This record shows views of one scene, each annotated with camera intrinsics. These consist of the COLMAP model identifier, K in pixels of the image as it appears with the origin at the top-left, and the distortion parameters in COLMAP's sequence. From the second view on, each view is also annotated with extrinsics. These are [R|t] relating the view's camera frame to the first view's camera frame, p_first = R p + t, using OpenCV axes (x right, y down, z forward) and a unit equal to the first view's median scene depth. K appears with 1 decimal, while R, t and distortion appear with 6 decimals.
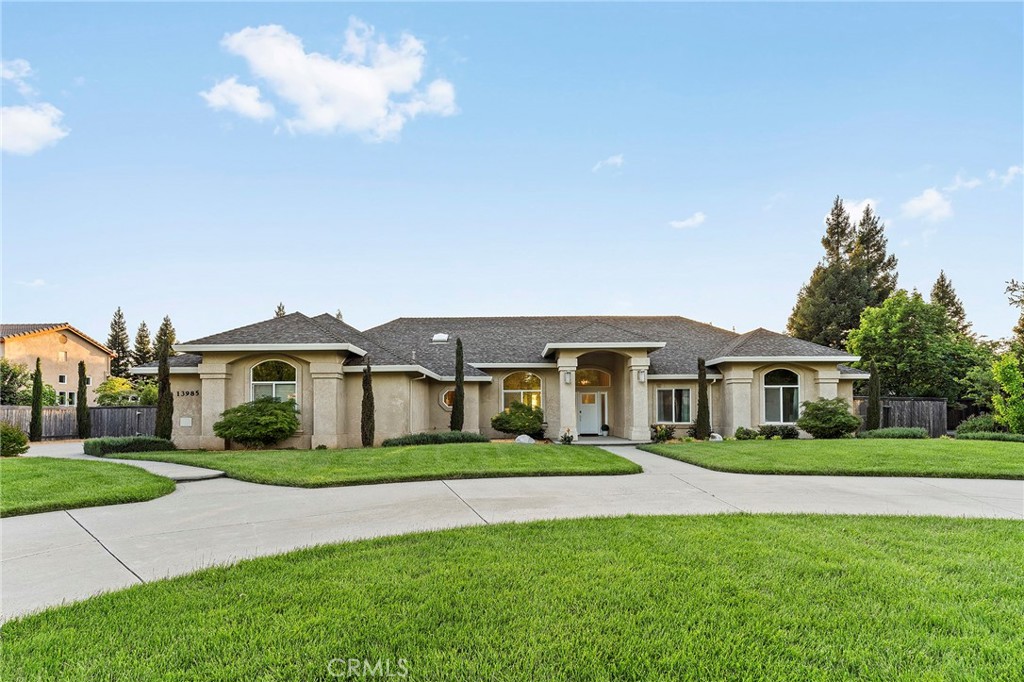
lens RADIAL K [[494.0, 0, 506.8], [0, 494.0, 357.6], [0, 0, 1]] dist [0.000685, -0.000042]
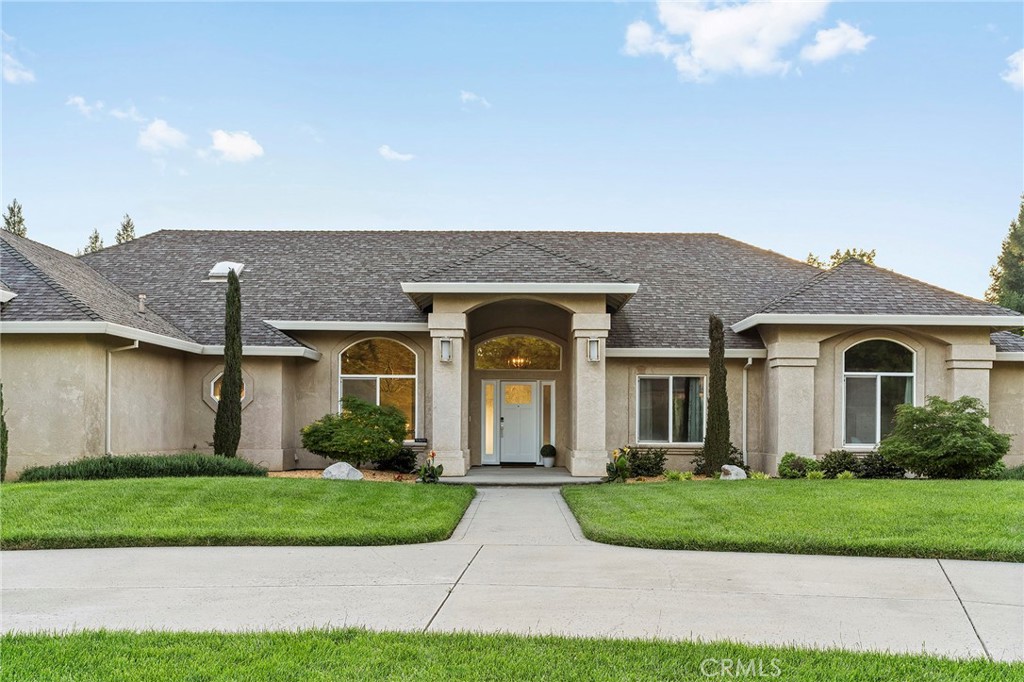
lens RADIAL K [[955.7, 0, 512.0], [0, 955.7, 341.0], [0, 0, 1]] dist [0.003167, -0.004177]
pose [[0.999855, 0.013296, -0.010663, 0.194989], [-0.012989, 0.999511, 0.028447, 0.001417], [0.011036, -0.028304, 0.999538, 0.022871]]
